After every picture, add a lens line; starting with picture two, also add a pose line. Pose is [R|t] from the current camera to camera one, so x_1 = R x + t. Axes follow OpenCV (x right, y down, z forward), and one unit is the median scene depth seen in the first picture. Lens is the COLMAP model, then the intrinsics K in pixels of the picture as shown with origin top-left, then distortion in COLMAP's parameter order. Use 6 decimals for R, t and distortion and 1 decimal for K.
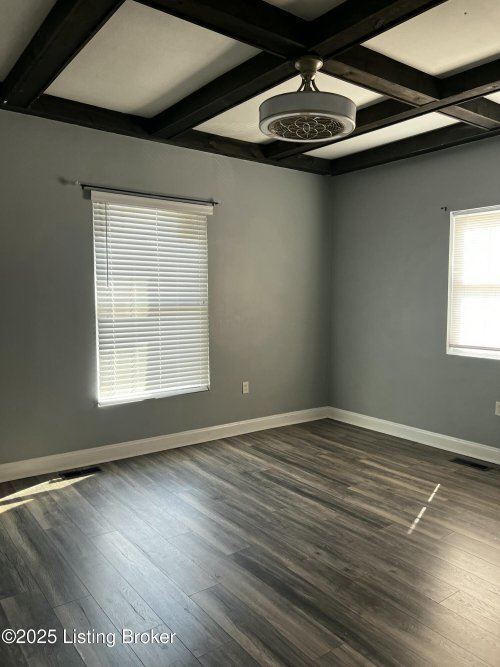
lens RADIAL K [[504.7, 0, 249.0], [0, 504.7, 335.4], [0, 0, 1]] dist [0.045053, -0.054174]
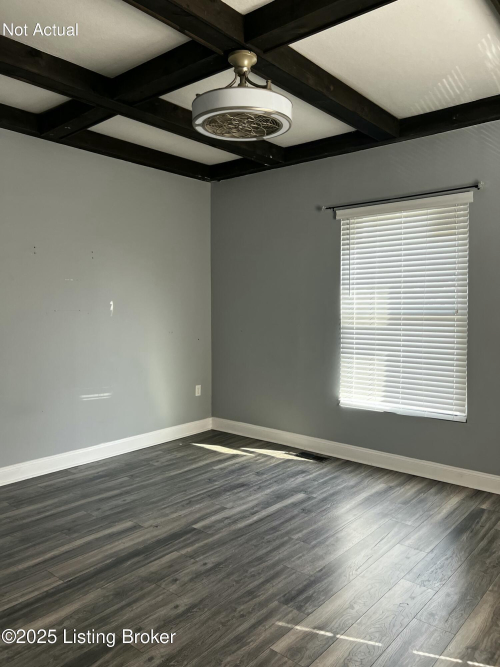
lens RADIAL K [[504.7, 0, 246.9], [0, 504.7, 335.9], [0, 0, 1]] dist [0.045053, -0.054174]
pose [[0.215256, 0.049104, -0.975322, 0.711955], [-0.079340, 0.996313, 0.032651, -0.029101], [0.973329, 0.070354, 0.218358, 0.551308]]
